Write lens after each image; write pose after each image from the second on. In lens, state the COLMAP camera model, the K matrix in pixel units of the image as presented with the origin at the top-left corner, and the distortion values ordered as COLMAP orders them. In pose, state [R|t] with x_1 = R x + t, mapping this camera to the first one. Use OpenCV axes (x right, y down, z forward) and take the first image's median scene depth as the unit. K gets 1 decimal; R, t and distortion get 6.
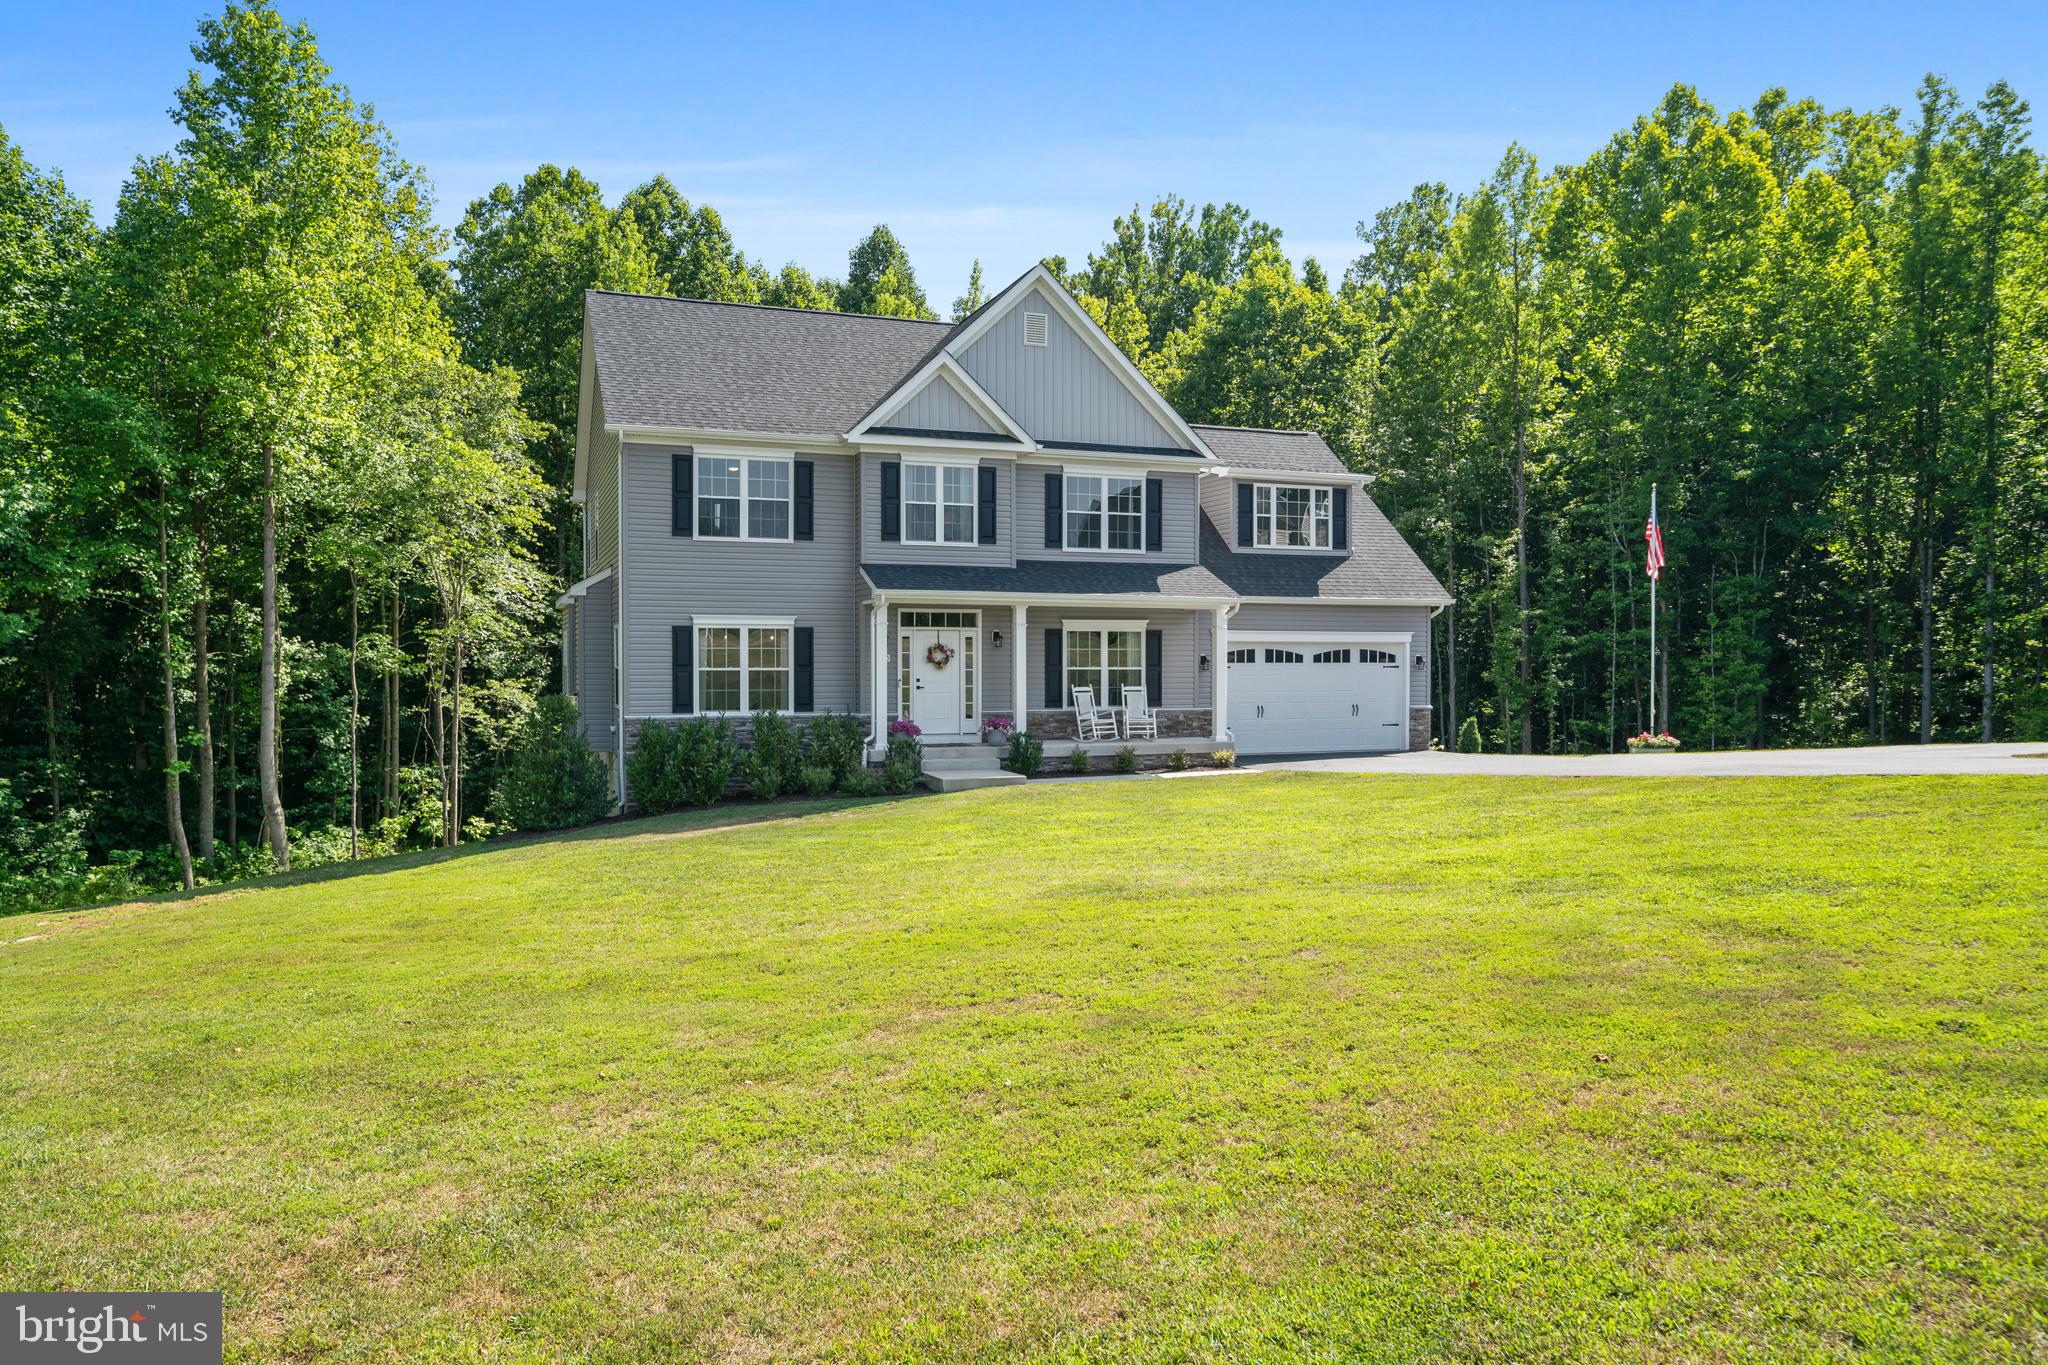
lens RADIAL K [[1388.1, 0, 1030.7], [0, 1388.1, 675.2], [0, 0, 1]] dist [0.000523, 0.001551]
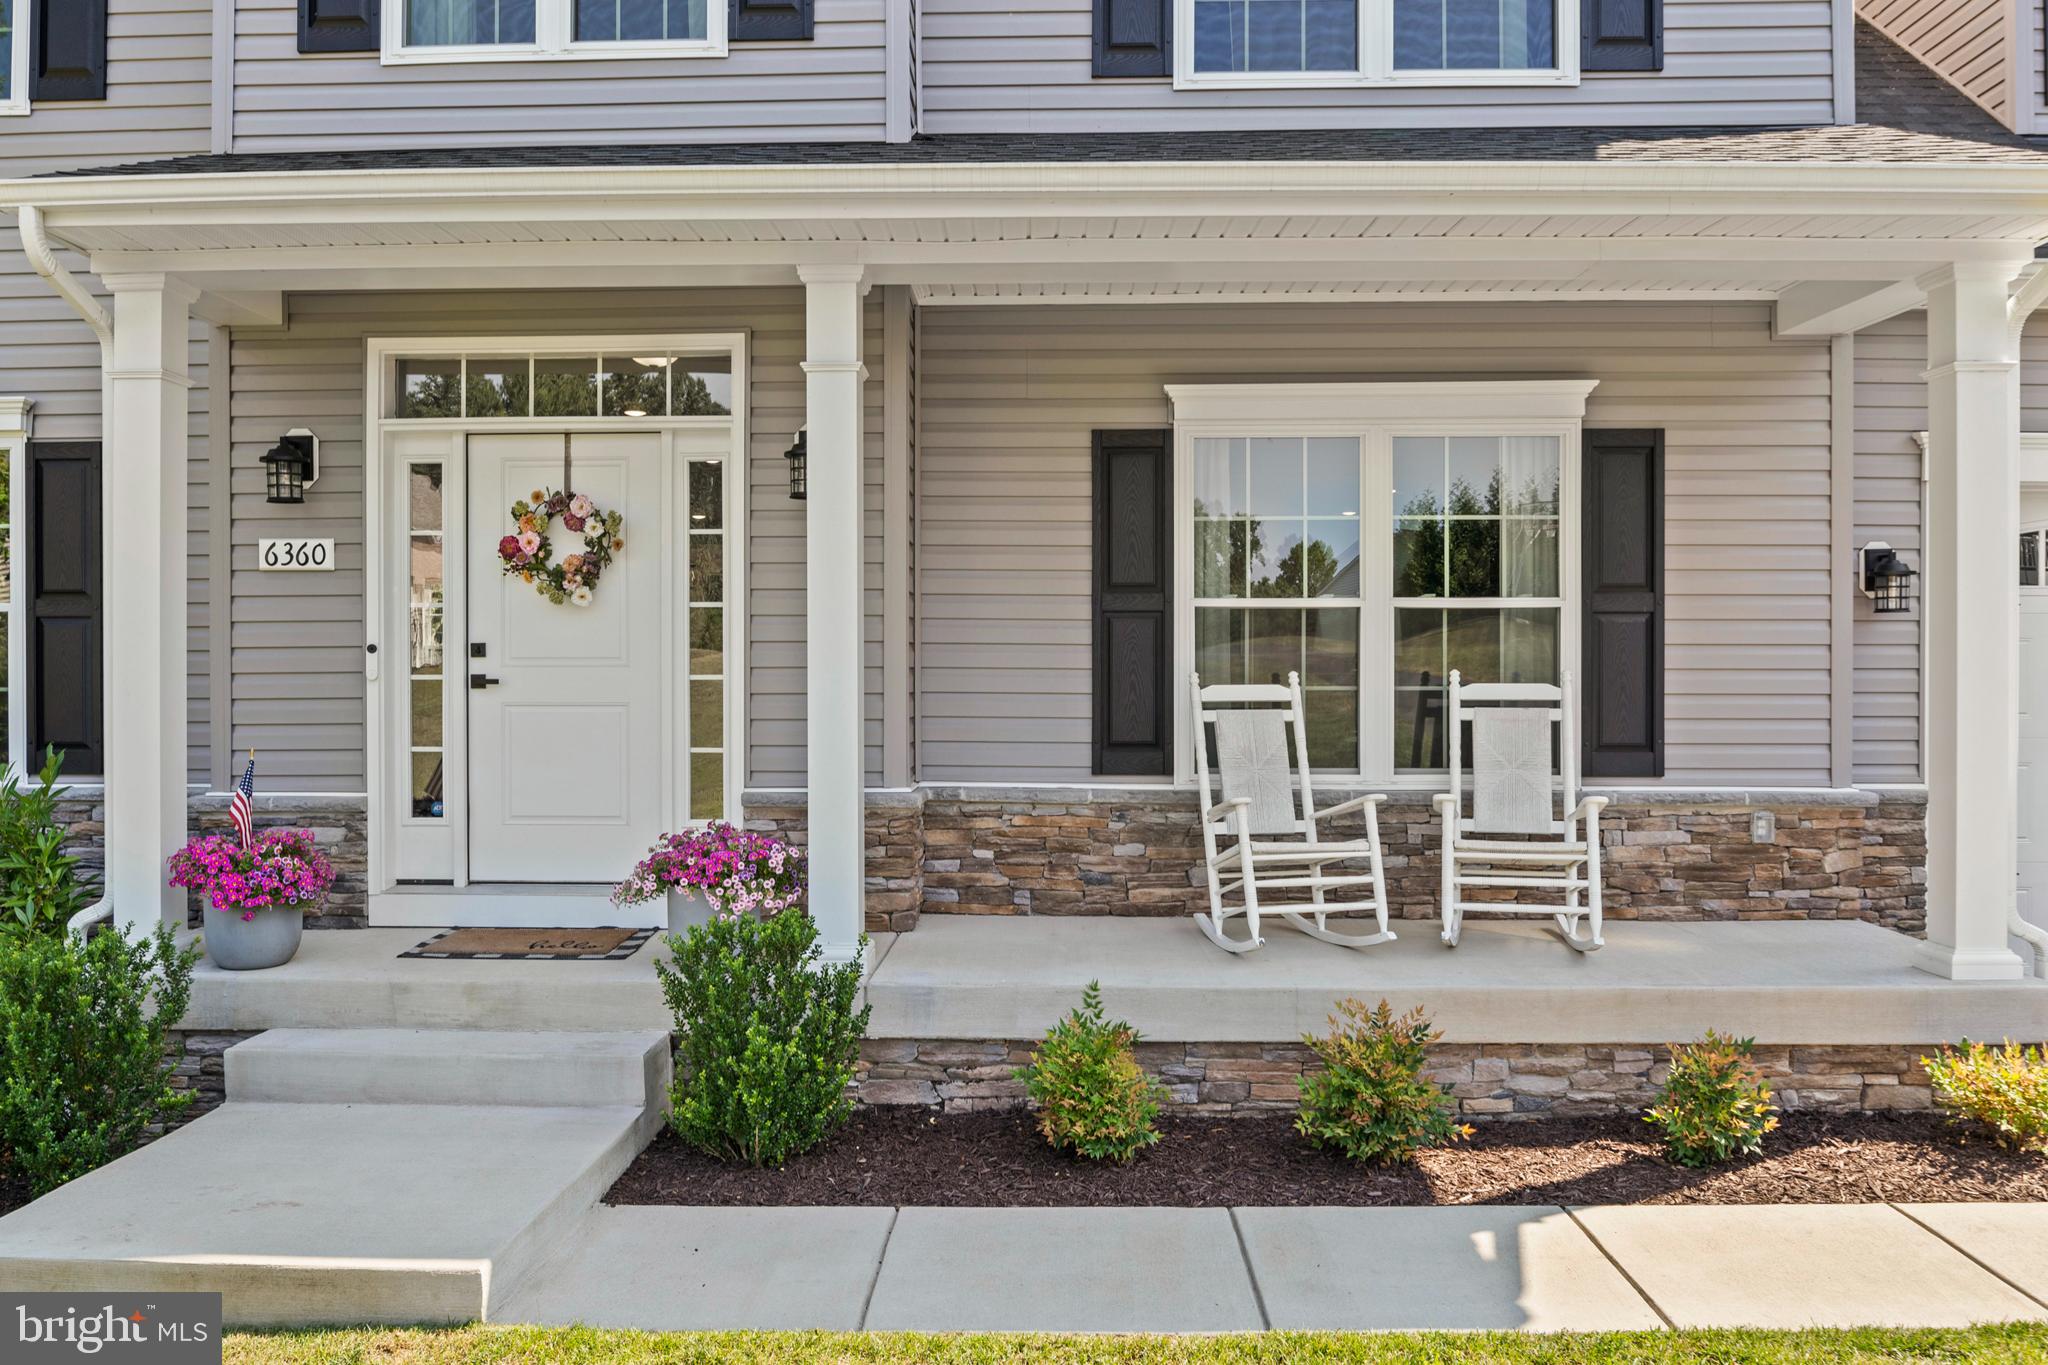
lens RADIAL K [[1530.5, 0, 1006.4], [0, 1530.5, 680.7], [0, 0, 1]] dist [-0.023447, -0.007127]
pose [[0.917820, 0.001199, -0.396996, 0.097320], [-0.003918, 0.999974, -0.006037, 0.009654], [0.396978, 0.007097, 0.917801, 0.759094]]
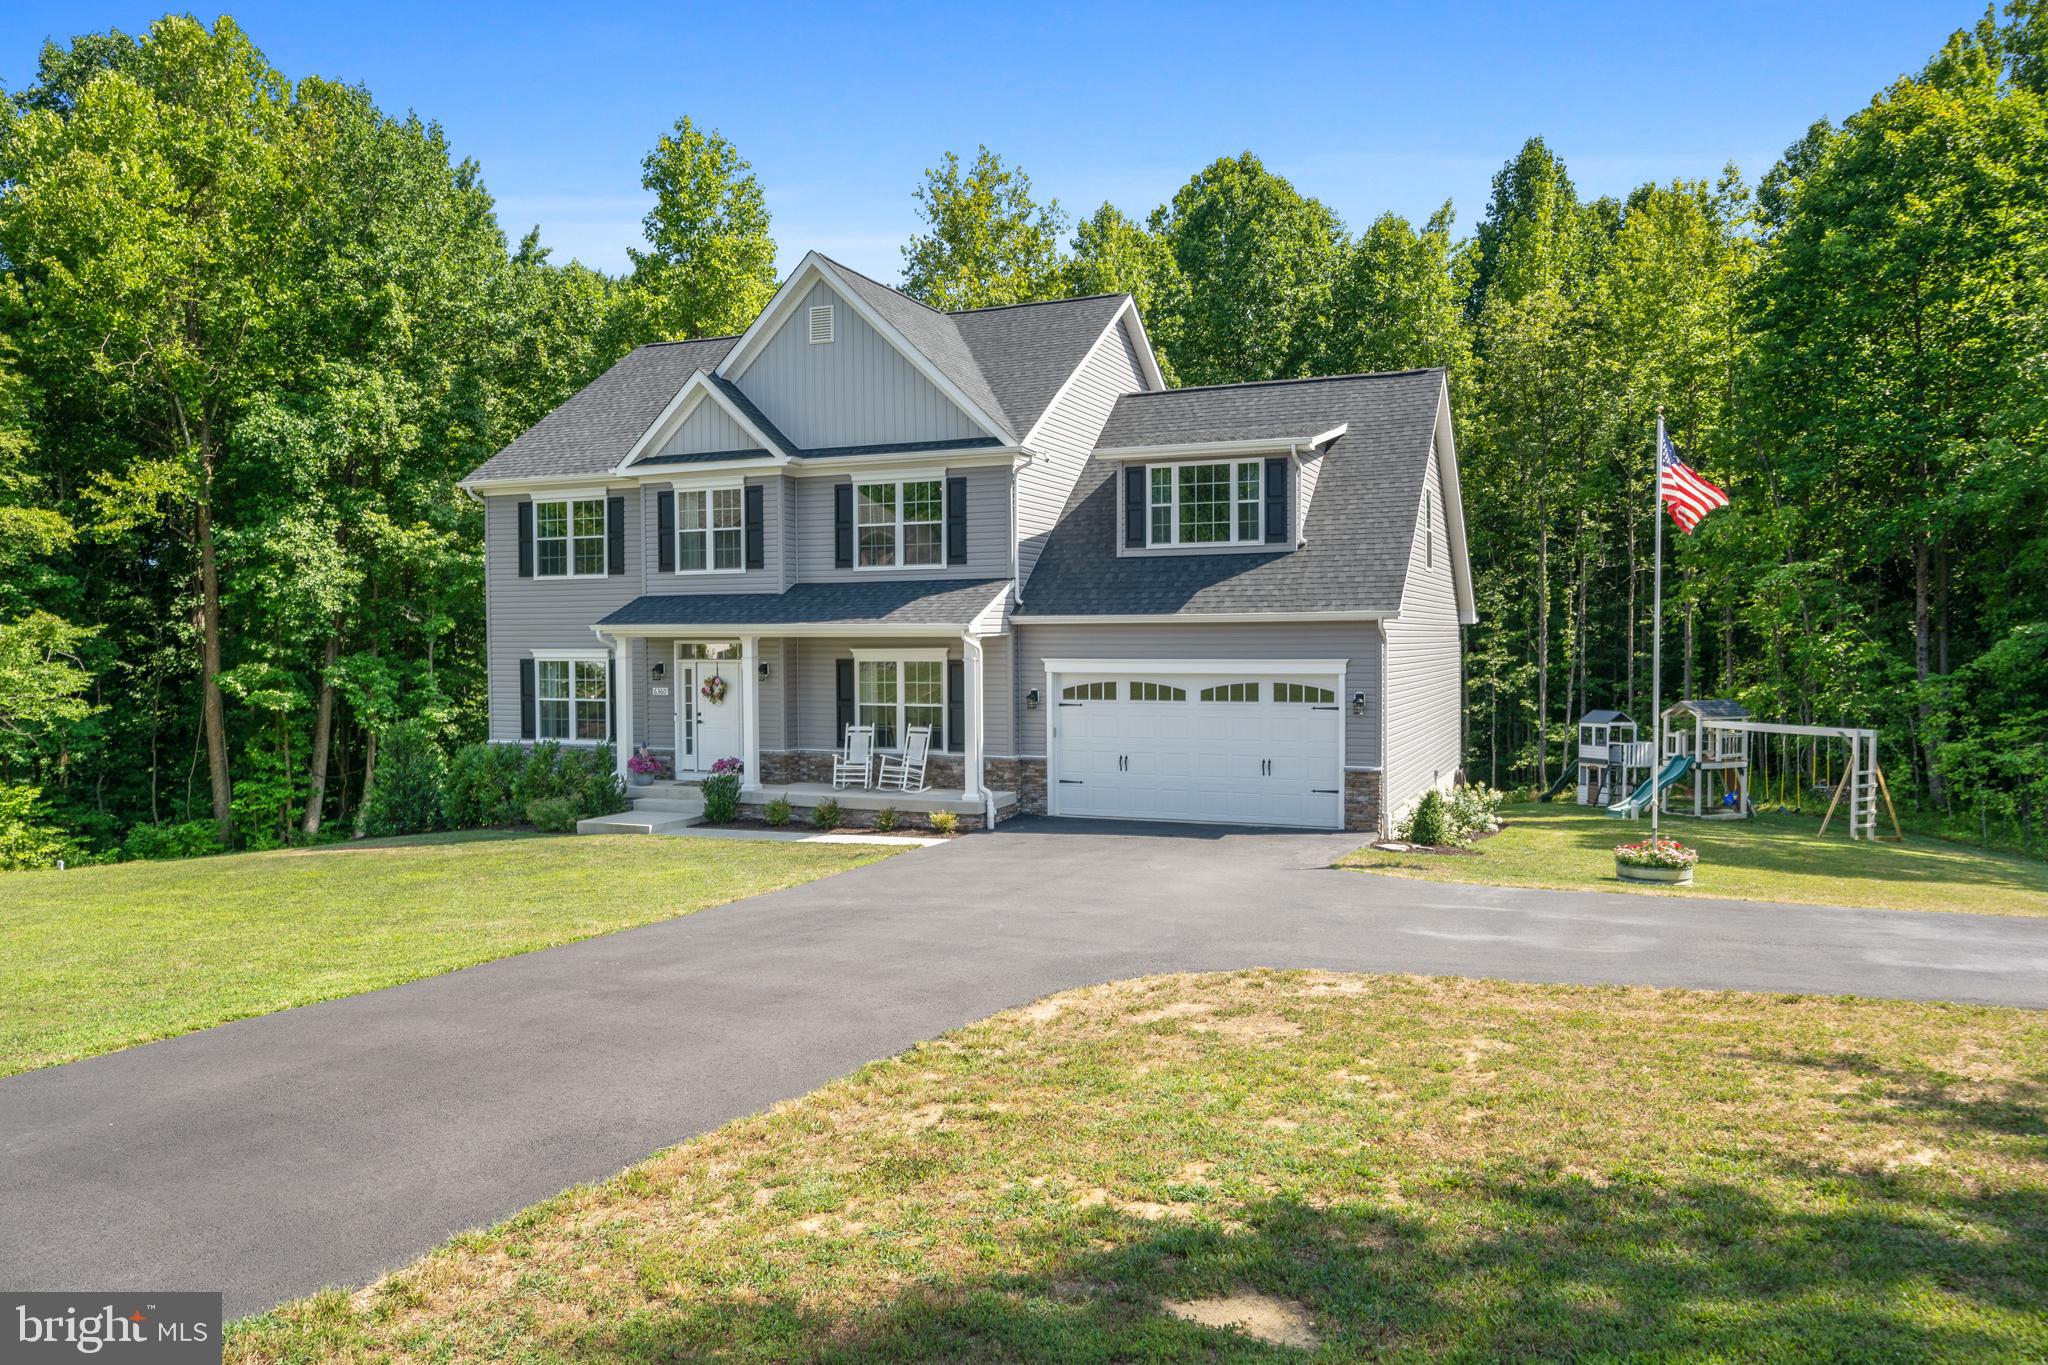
lens RADIAL K [[1388.1, 0, 1042.7], [0, 1388.1, 690.1], [0, 0, 1]] dist [0.000523, 0.001551]
pose [[0.719101, 0.020462, -0.694604, 0.721868], [-0.003132, 0.999652, 0.026206, -0.037105], [0.694898, -0.016669, 0.718915, 0.448423]]
